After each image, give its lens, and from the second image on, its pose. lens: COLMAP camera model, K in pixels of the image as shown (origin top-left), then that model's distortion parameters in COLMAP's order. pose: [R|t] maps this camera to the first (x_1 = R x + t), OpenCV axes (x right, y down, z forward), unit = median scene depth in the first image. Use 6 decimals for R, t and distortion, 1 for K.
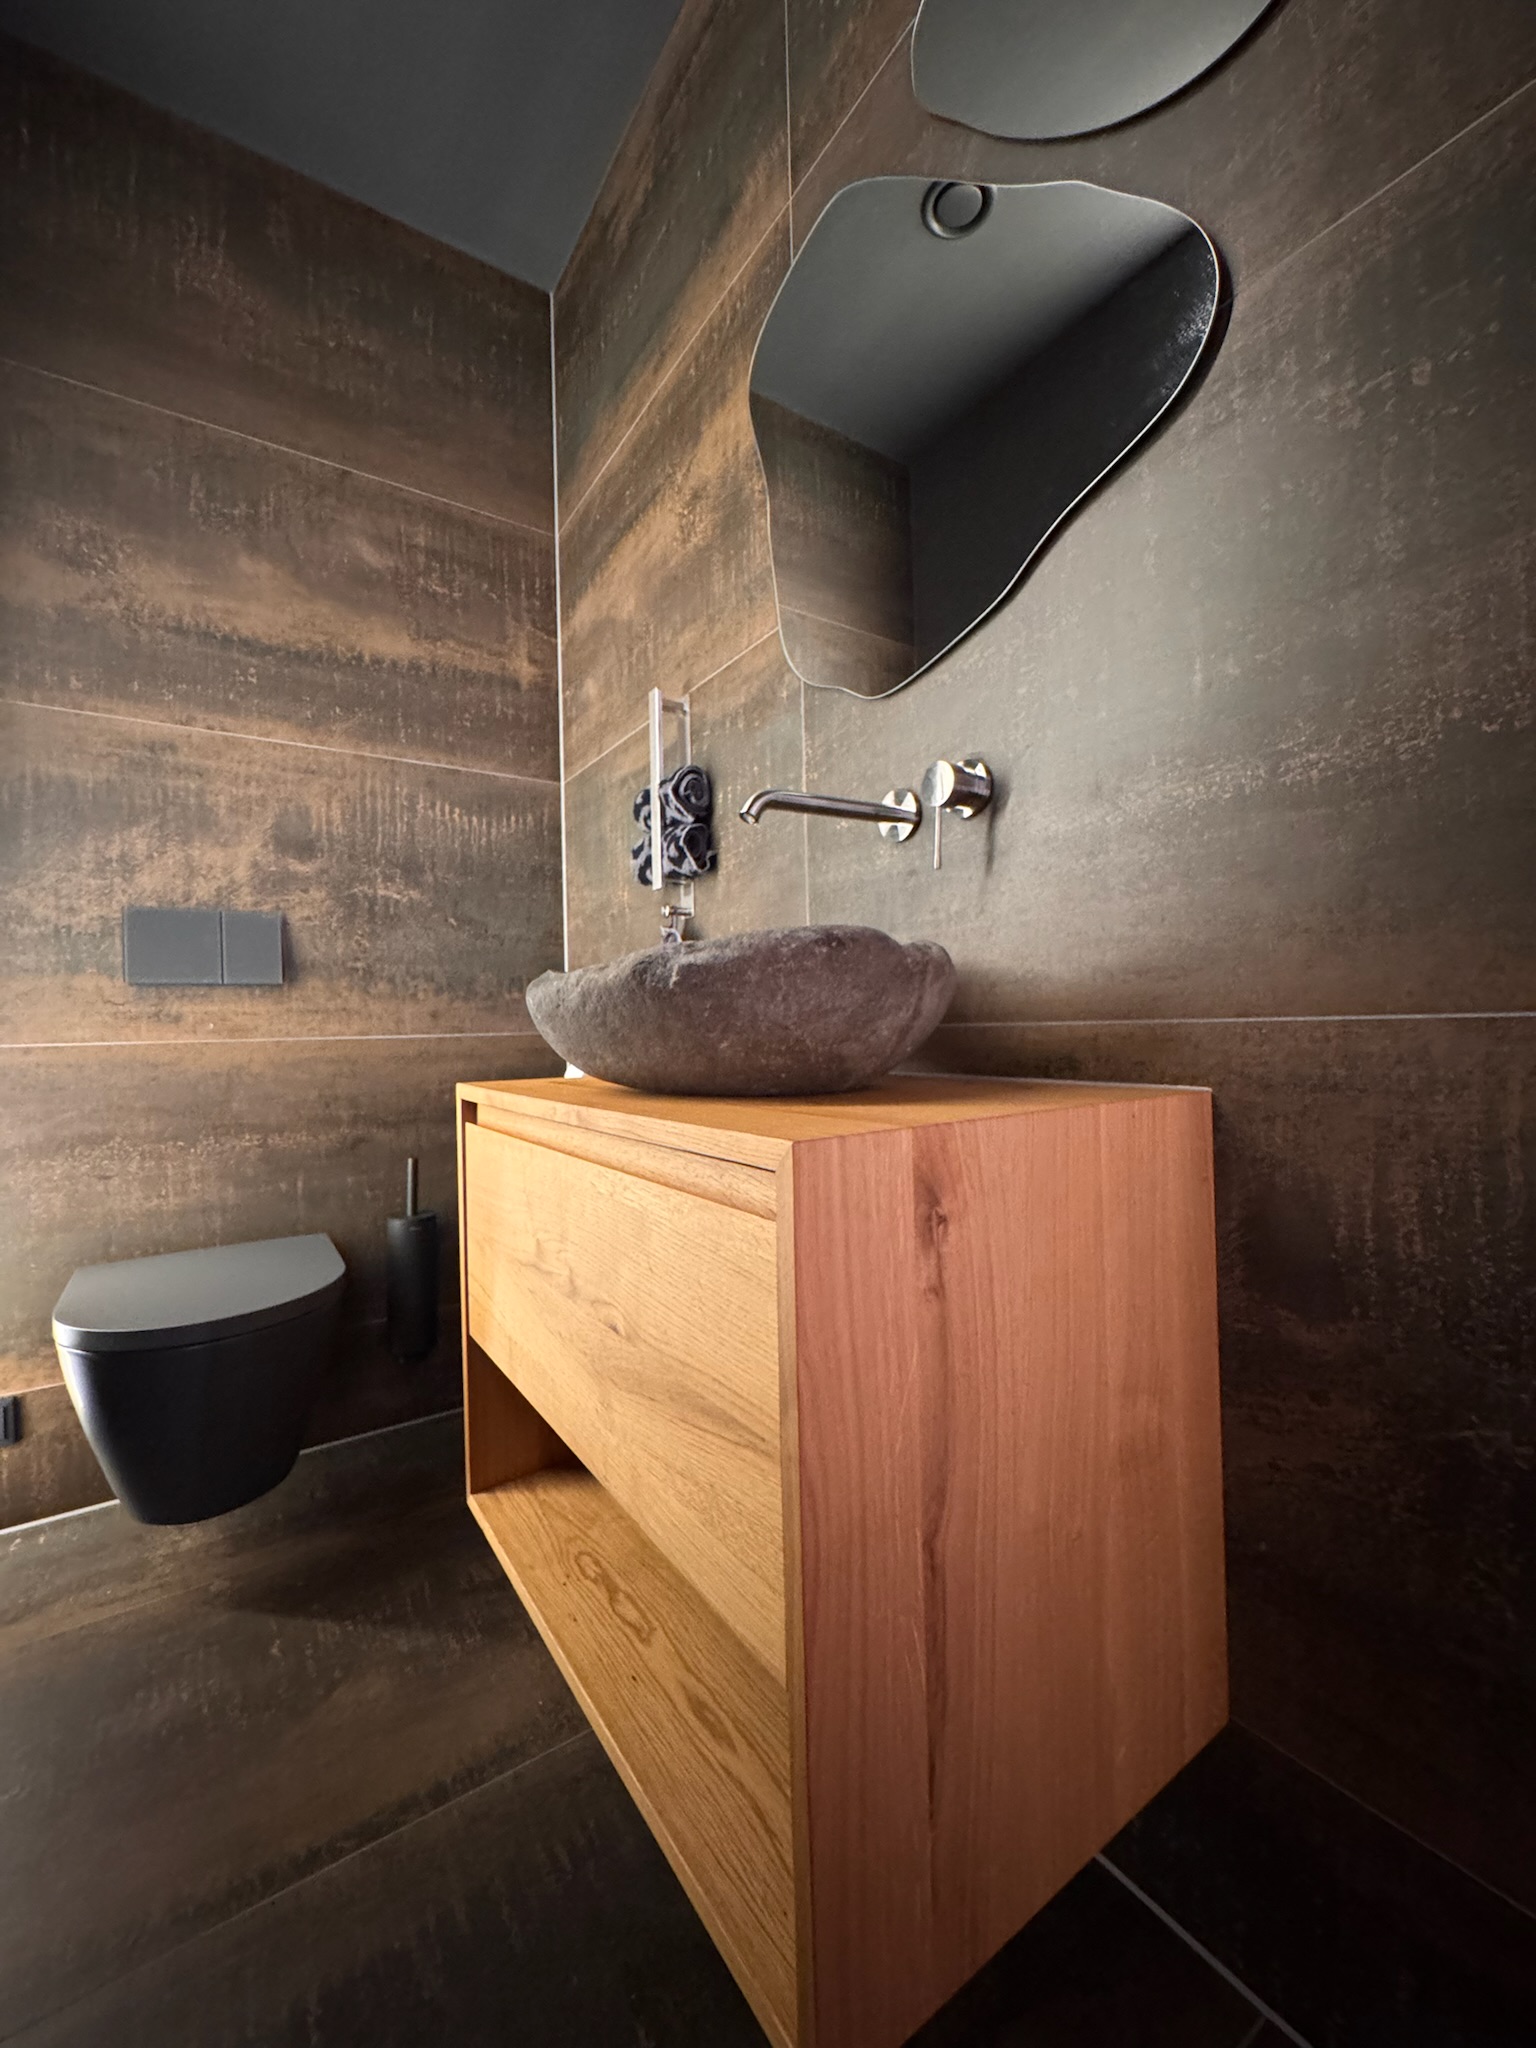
lens RADIAL K [[811.3, 0, 762.2], [0, 811.3, 1025.7], [0, 0, 1]] dist [-0.003799, 0.001378]
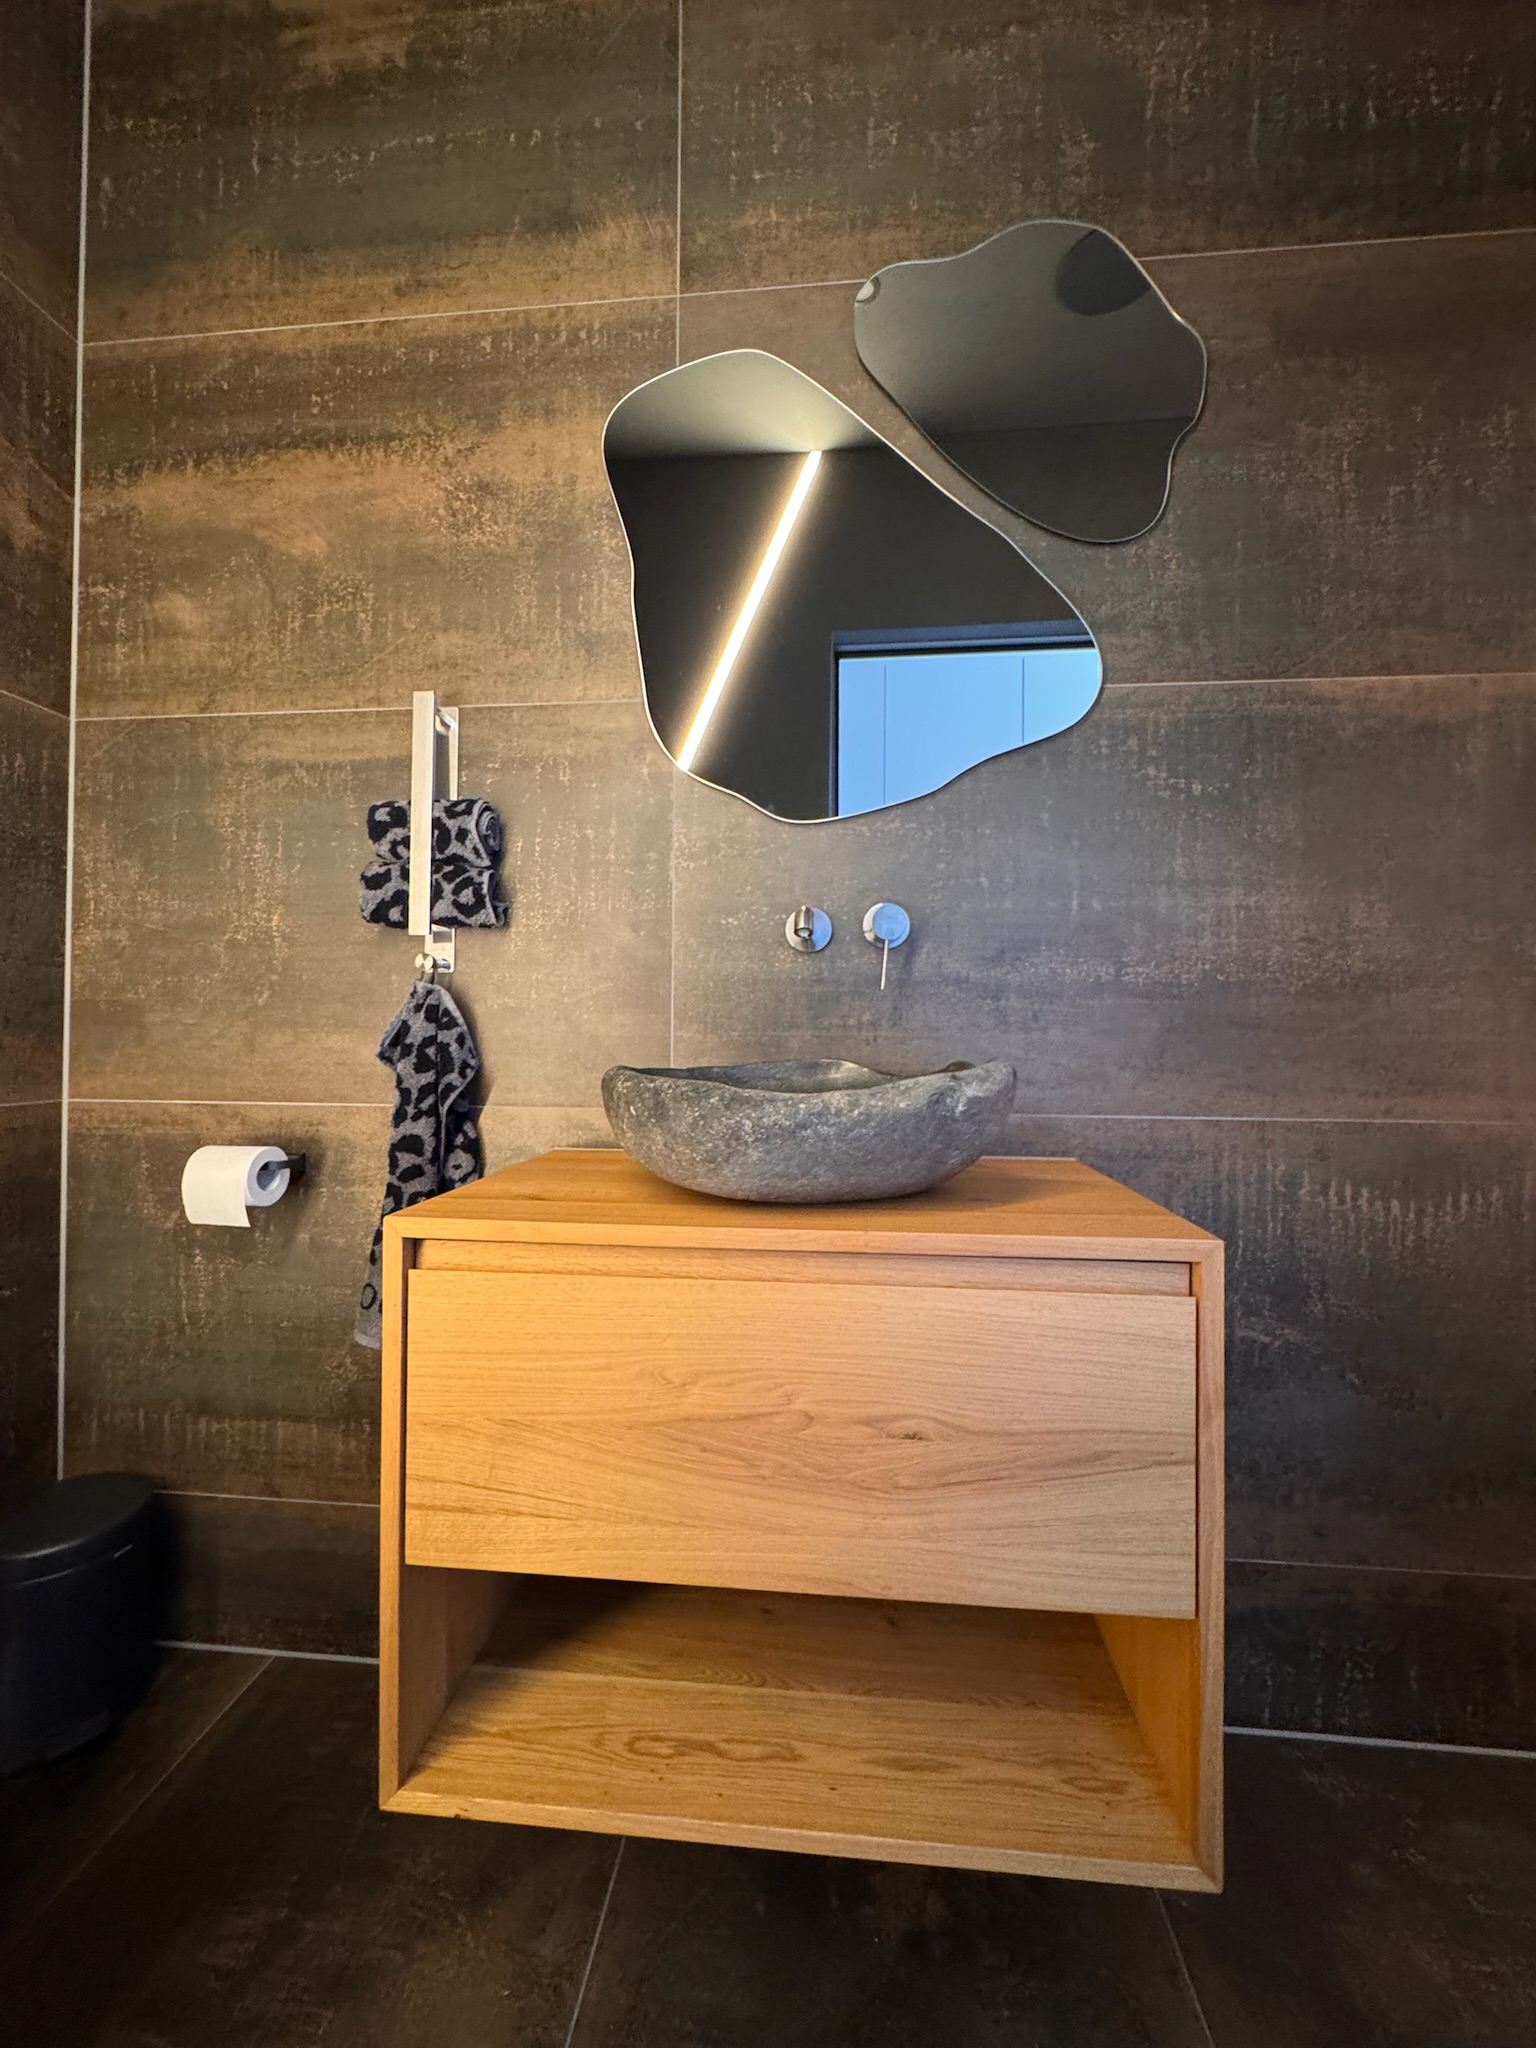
lens RADIAL K [[811.3, 0, 762.2], [0, 811.3, 1029.2], [0, 0, 1]] dist [-0.003799, 0.001378]
pose [[0.644610, 0.033481, 0.763778, -0.664416], [-0.021552, 0.999439, -0.025622, -0.076528], [-0.764208, 0.000055, 0.644970, 0.269084]]
